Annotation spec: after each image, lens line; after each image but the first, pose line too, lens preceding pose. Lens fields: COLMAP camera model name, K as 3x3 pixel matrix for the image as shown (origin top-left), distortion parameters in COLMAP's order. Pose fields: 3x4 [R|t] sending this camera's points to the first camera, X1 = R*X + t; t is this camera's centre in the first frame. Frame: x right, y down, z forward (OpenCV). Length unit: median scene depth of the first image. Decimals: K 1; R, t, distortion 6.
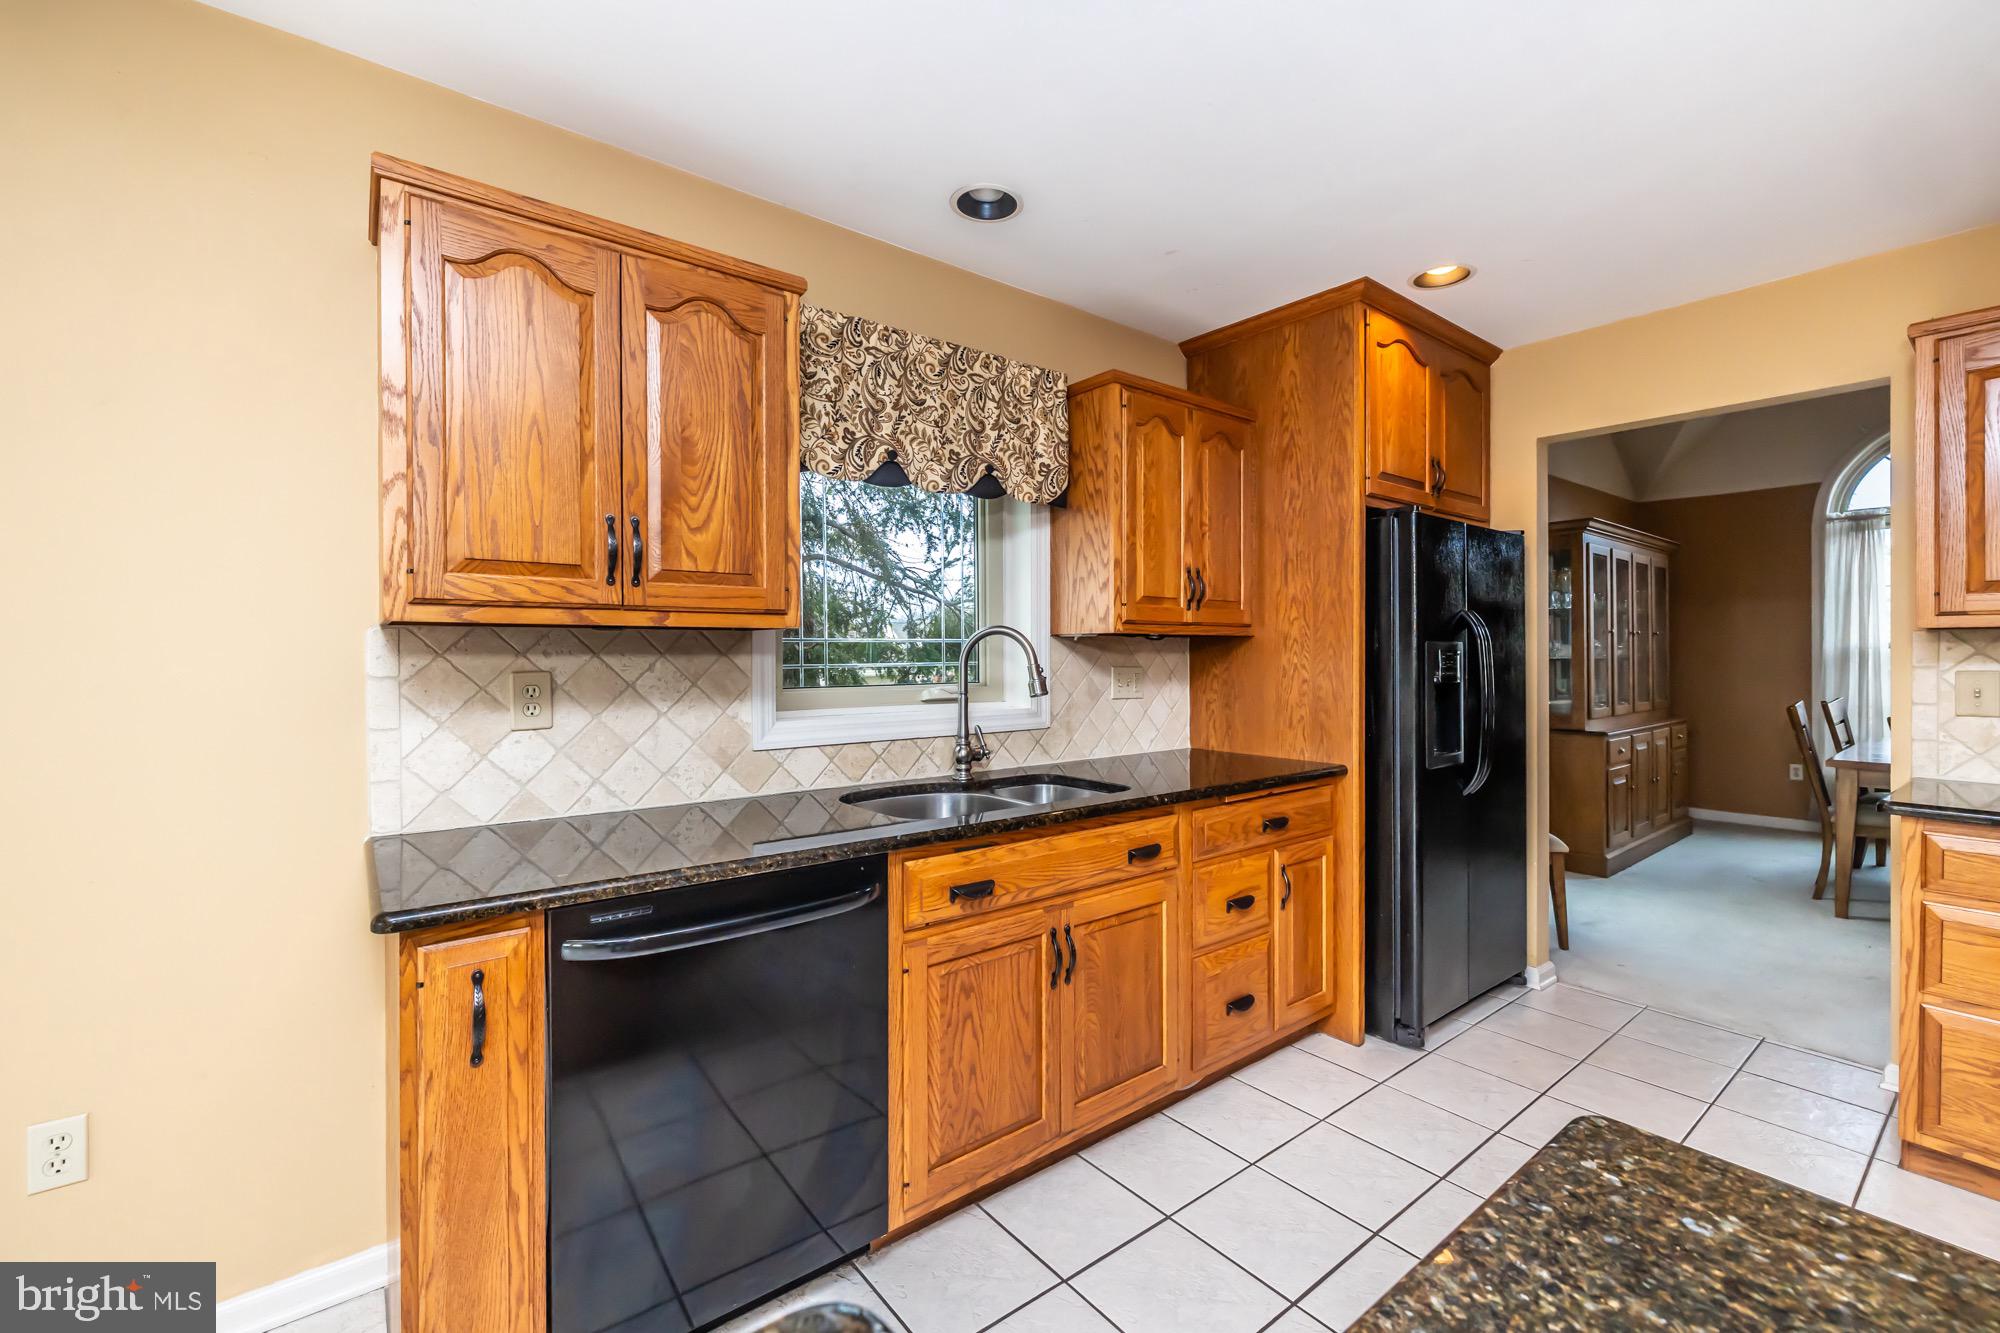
lens RADIAL K [[825.0, 0, 1010.3], [0, 825.0, 652.4], [0, 0, 1]] dist [0.000893, -0.000038]
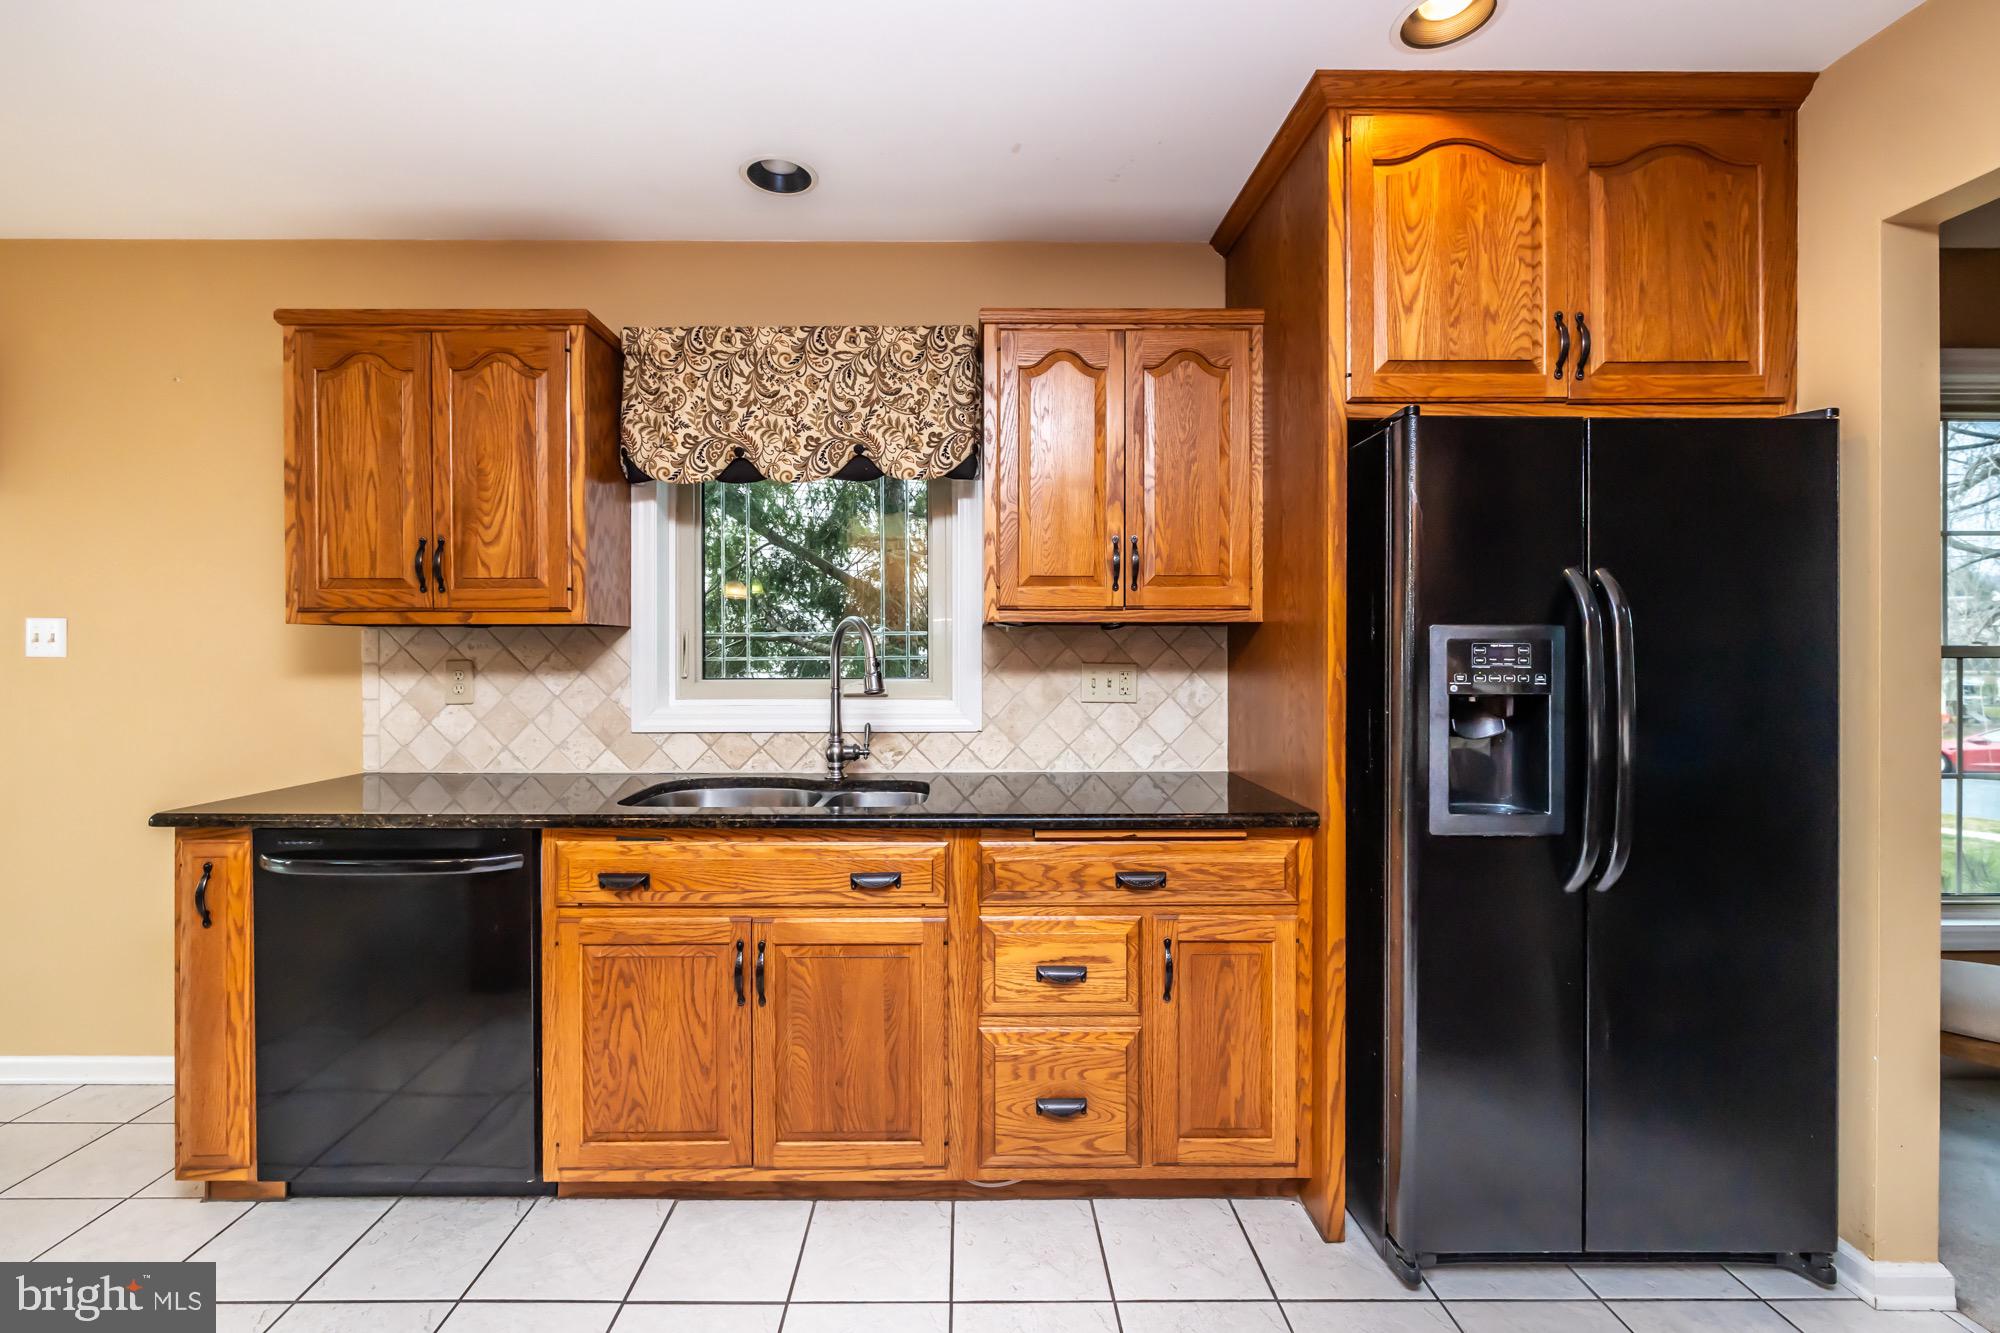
lens RADIAL K [[834.4, 0, 1006.5], [0, 834.4, 657.7], [0, 0, 1]] dist [-0.003797, -0.000024]
pose [[0.790394, 0.001875, -0.612596, 0.759041], [0.000874, 0.999991, 0.004188, 0.011046], [0.612599, -0.003846, 0.790385, 0.391194]]
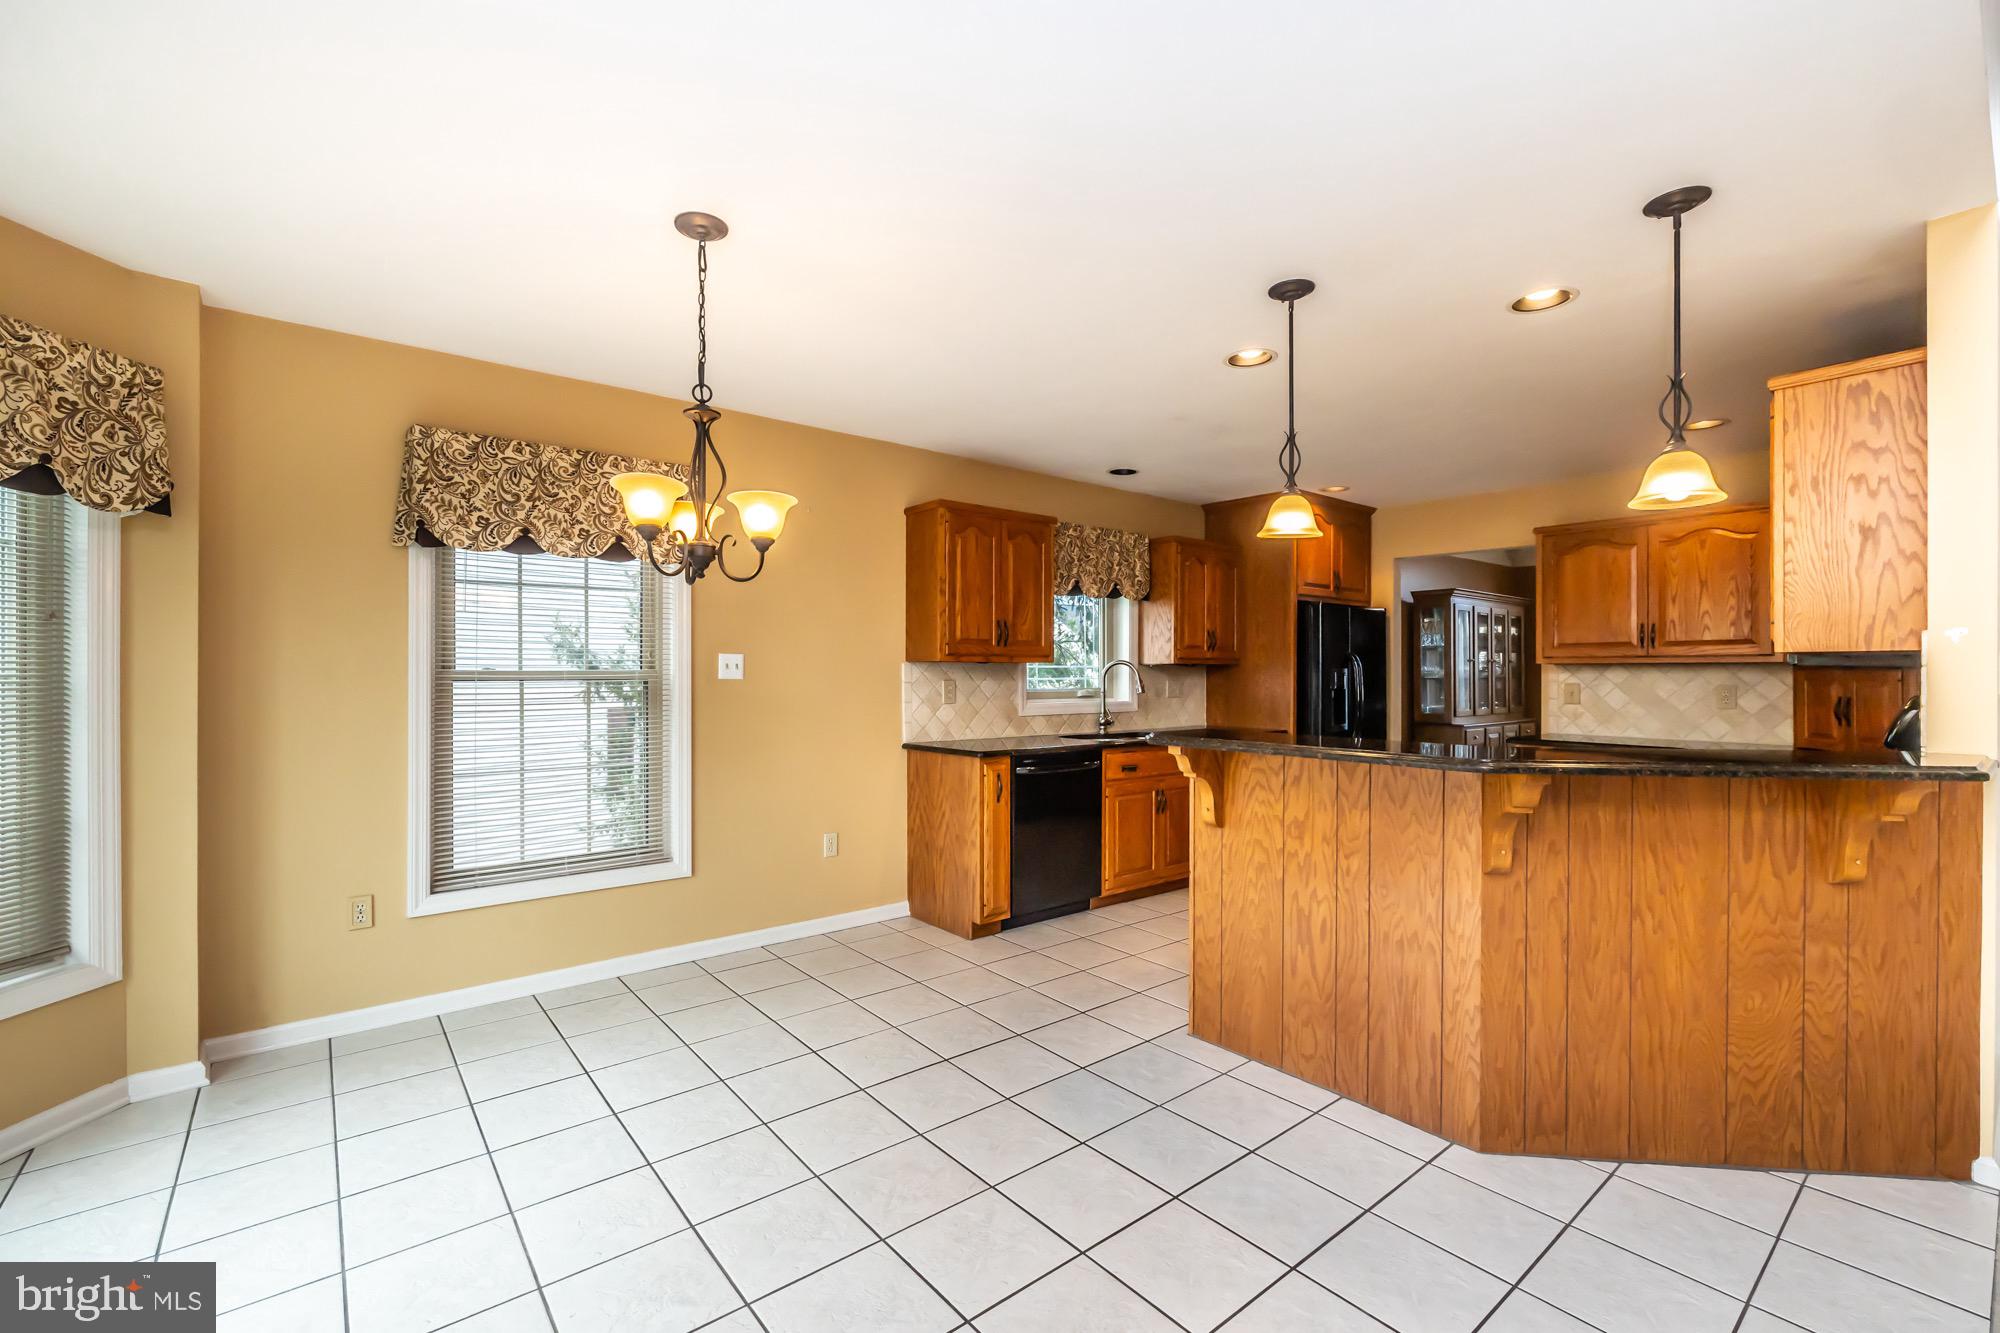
lens RADIAL K [[850.0, 0, 993.4], [0, 850.0, 668.6], [0, 0, 1]] dist [-0.000653, -0.000194]
pose [[0.999958, 0.003285, 0.008588, -0.390069], [-0.003254, 0.999988, -0.003588, -0.001919], [-0.008599, 0.003560, 0.999957, -1.271943]]
